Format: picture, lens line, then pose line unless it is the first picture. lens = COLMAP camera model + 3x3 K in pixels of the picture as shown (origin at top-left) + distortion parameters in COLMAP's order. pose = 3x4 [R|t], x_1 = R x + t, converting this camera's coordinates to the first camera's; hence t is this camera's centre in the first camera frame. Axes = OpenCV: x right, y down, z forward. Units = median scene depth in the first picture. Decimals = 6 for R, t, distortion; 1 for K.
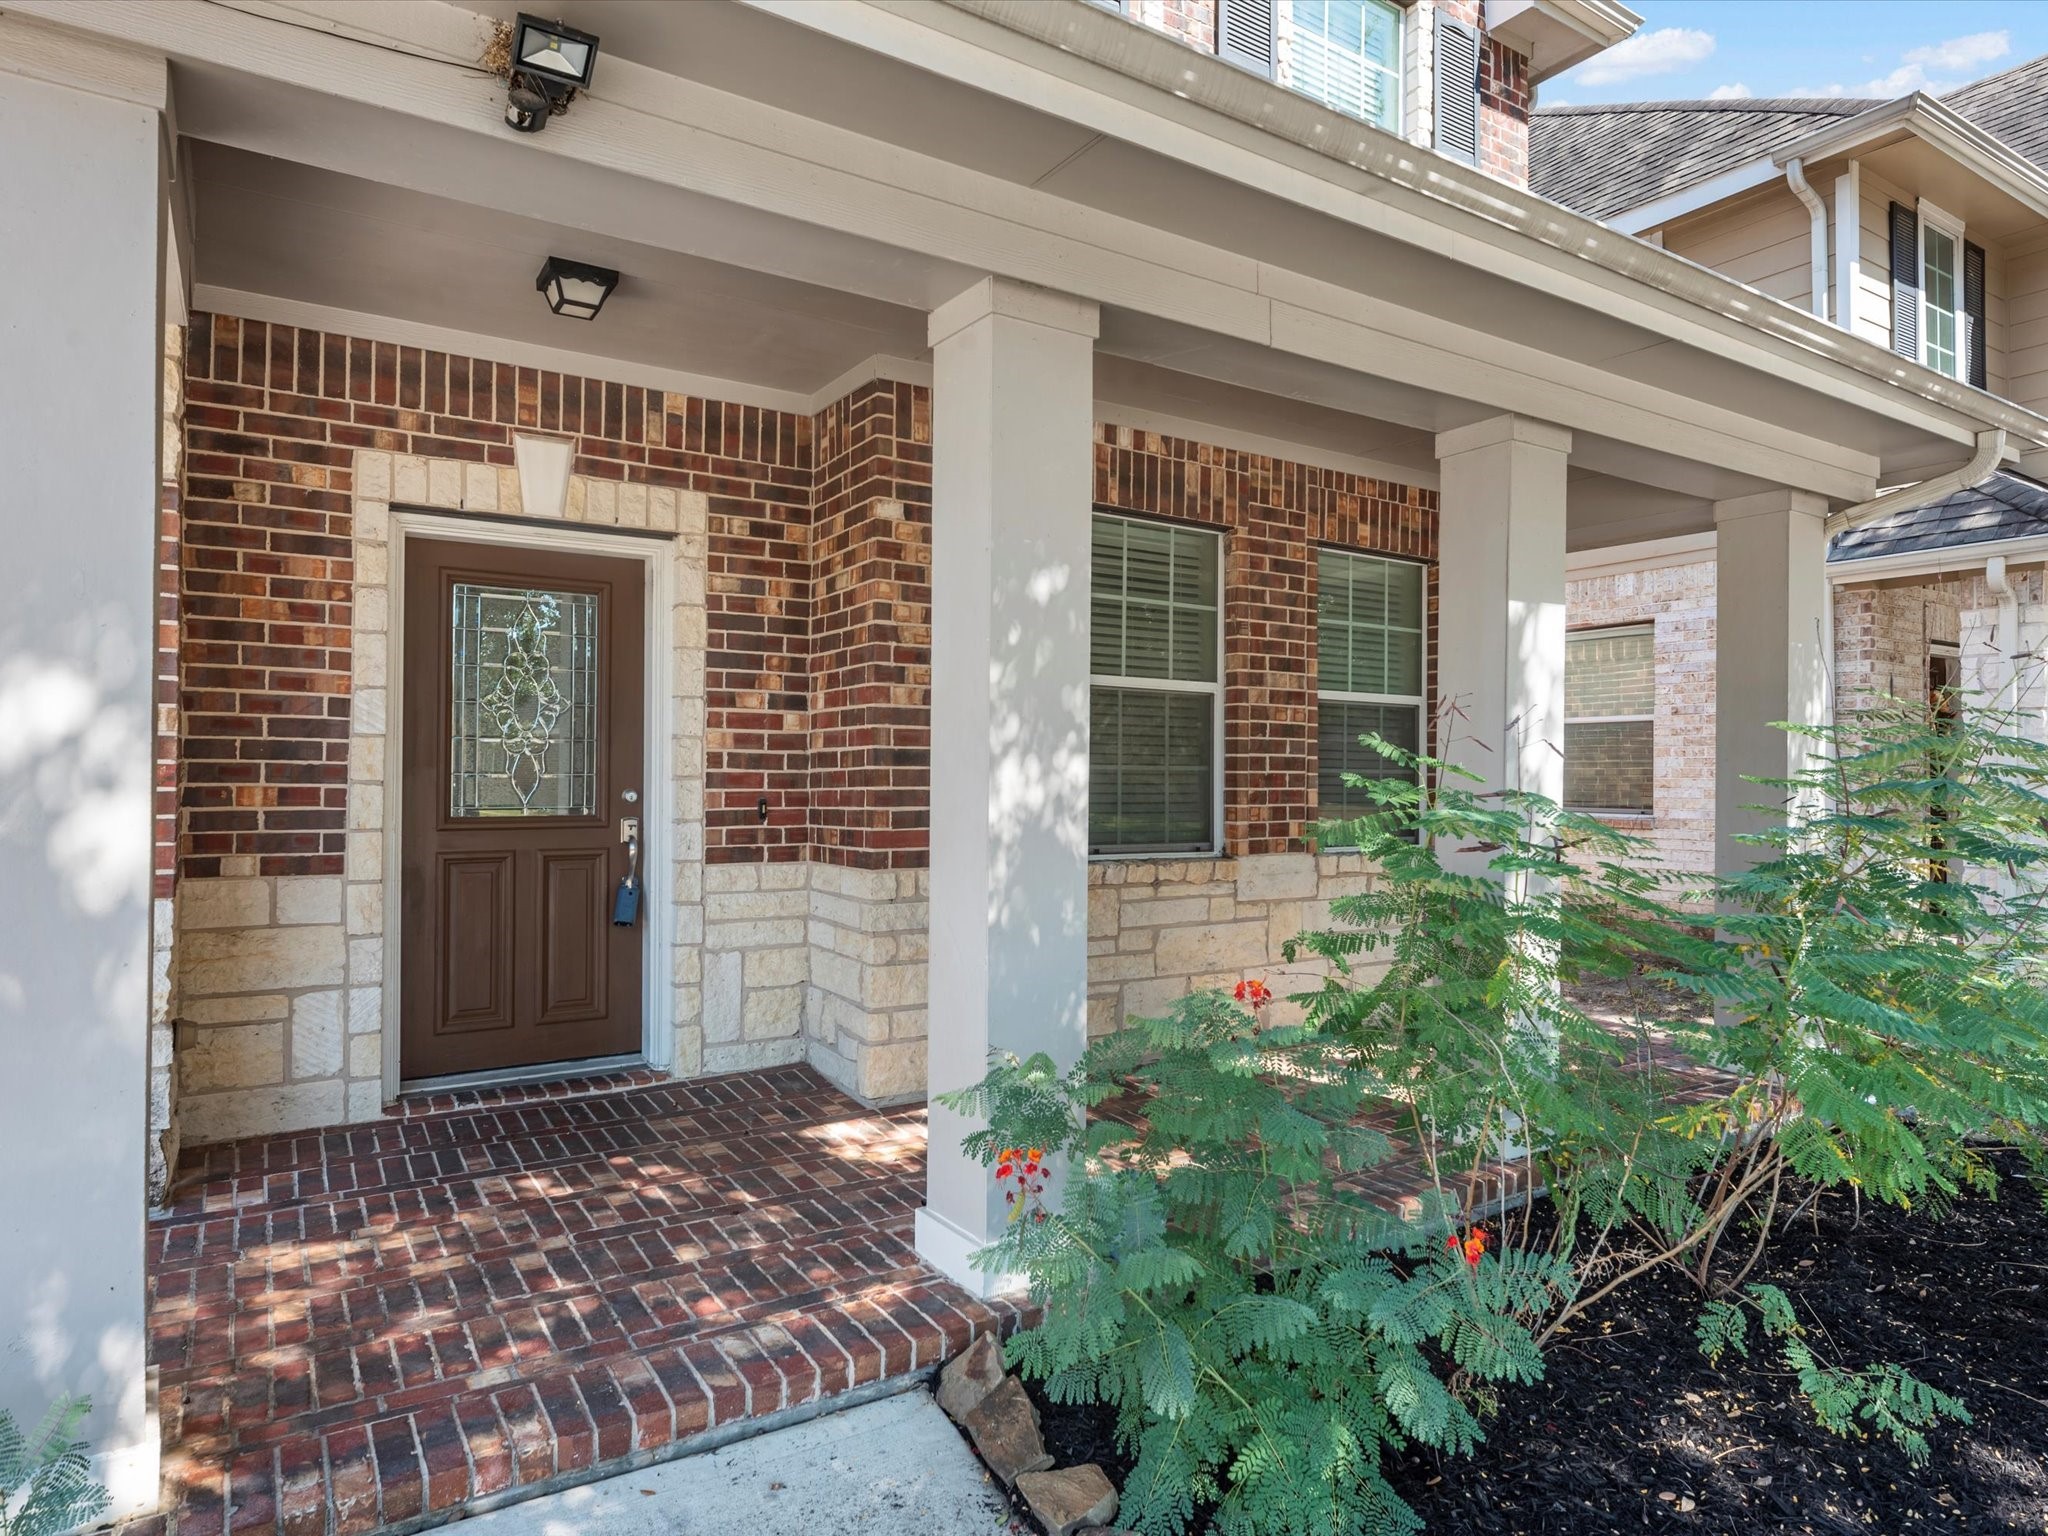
lens RADIAL K [[1217.7, 0, 1027.7], [0, 1217.7, 771.8], [0, 0, 1]] dist [0.004158, 0.000377]
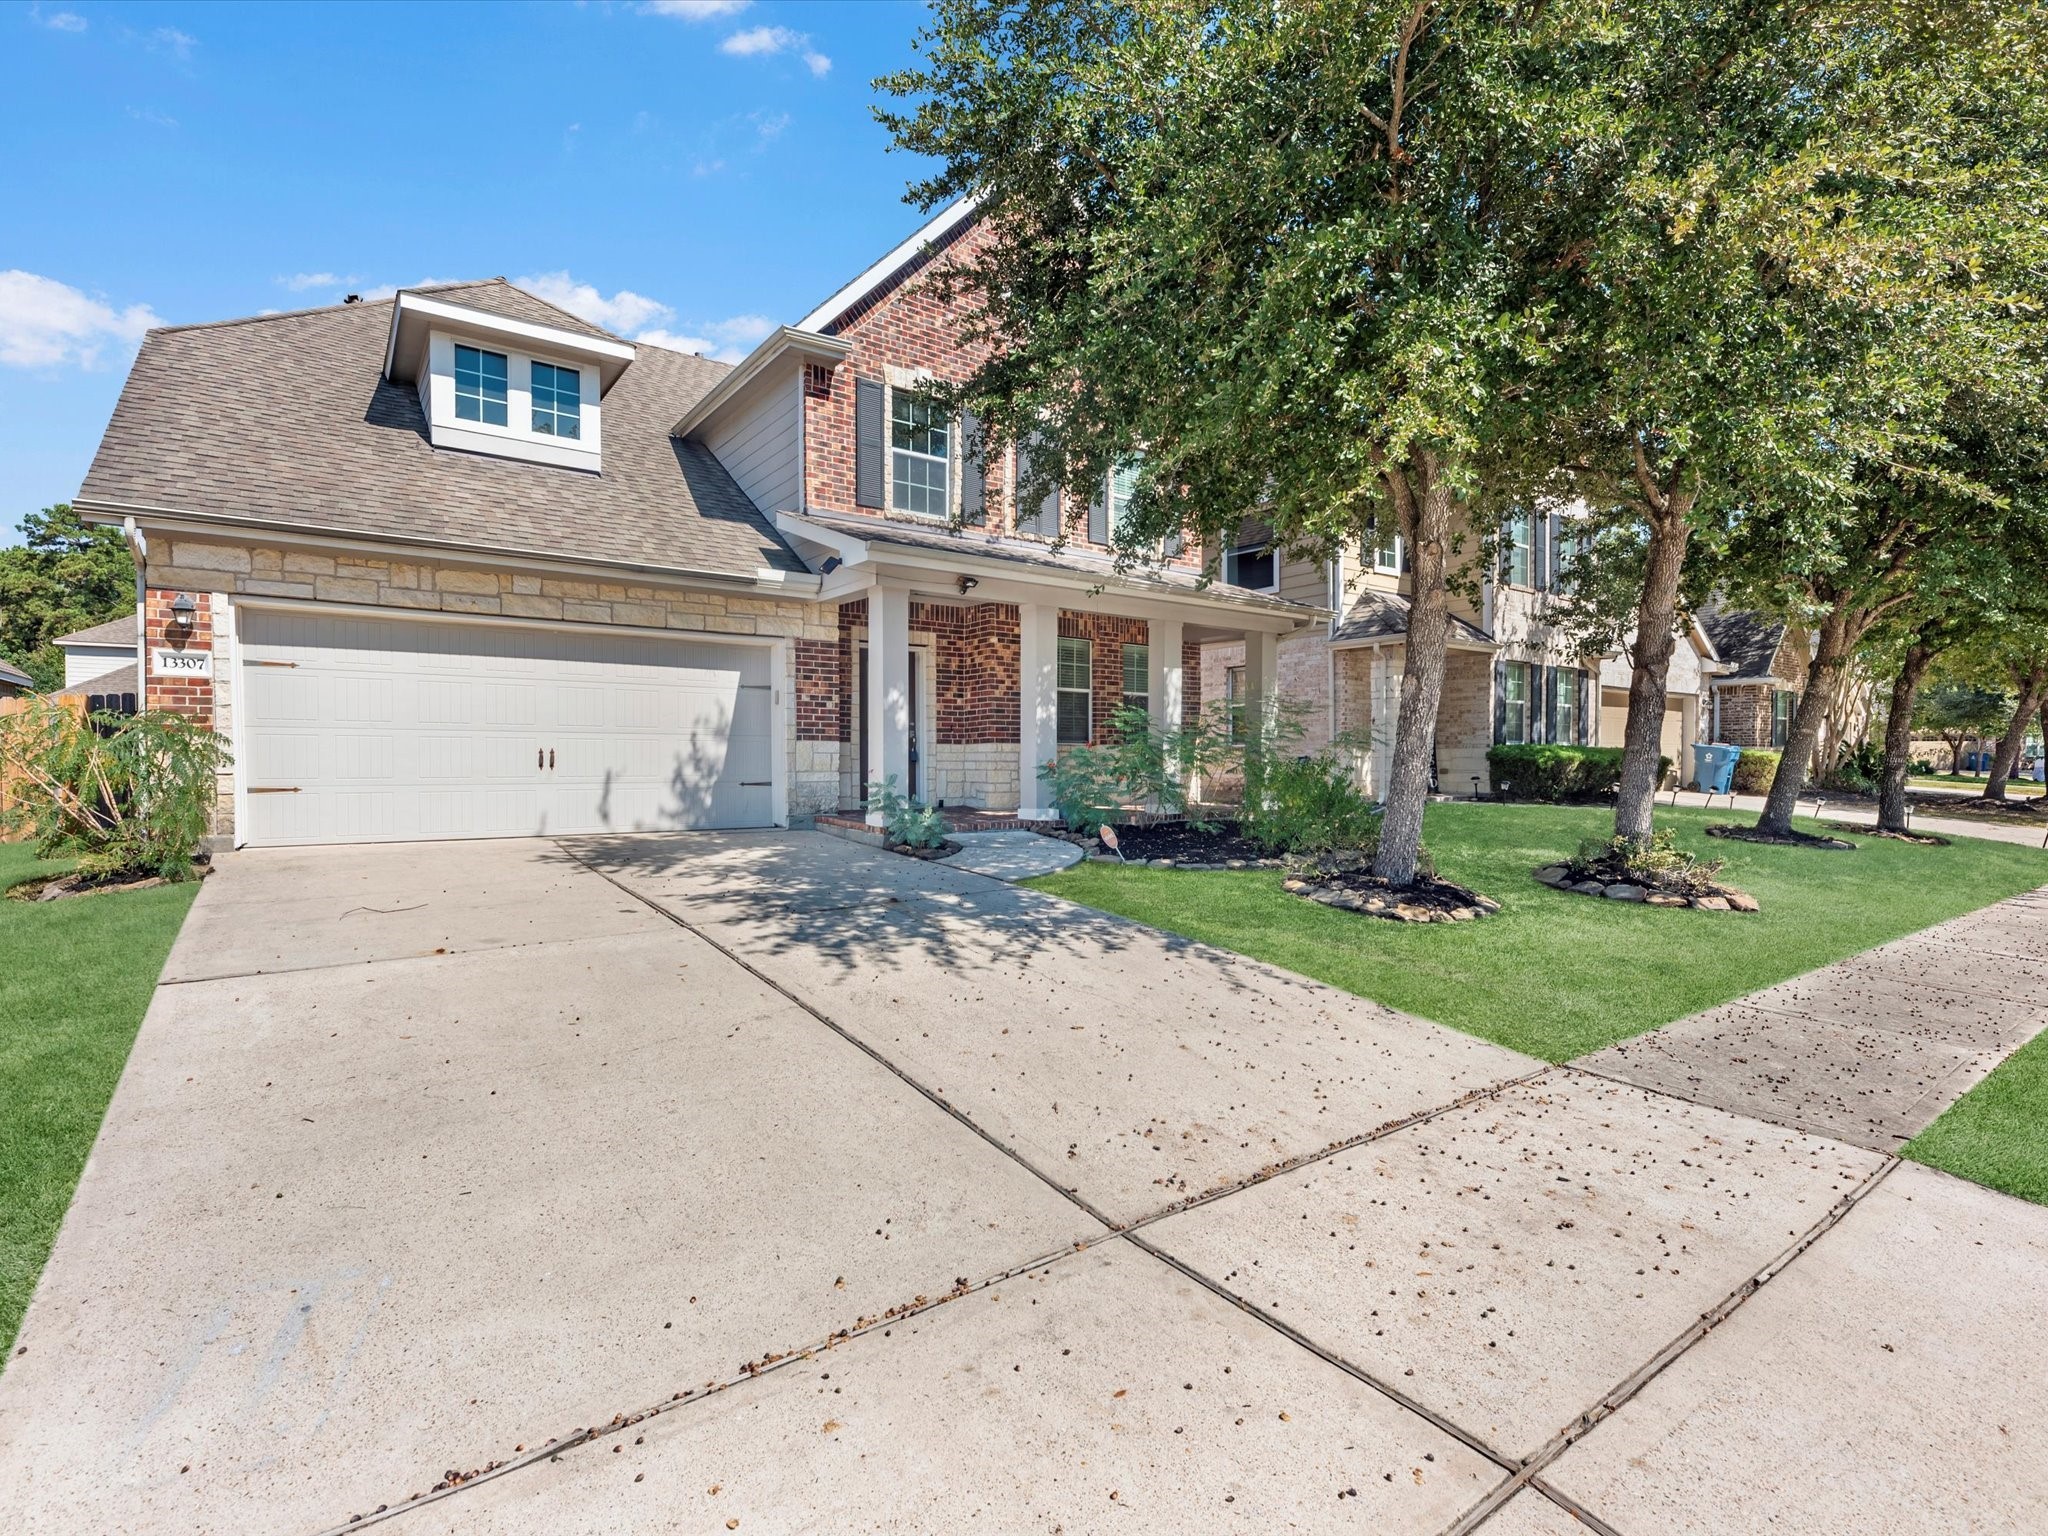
lens RADIAL K [[935.3, 0, 1019.8], [0, 935.3, 764.2], [0, 0, 1]] dist [-0.002135, 0.001409]
pose [[0.998484, -0.004819, 0.054825, -0.174793], [0.004169, 0.999920, 0.011971, 0.100239], [-0.054878, -0.011724, 0.998424, -1.555829]]
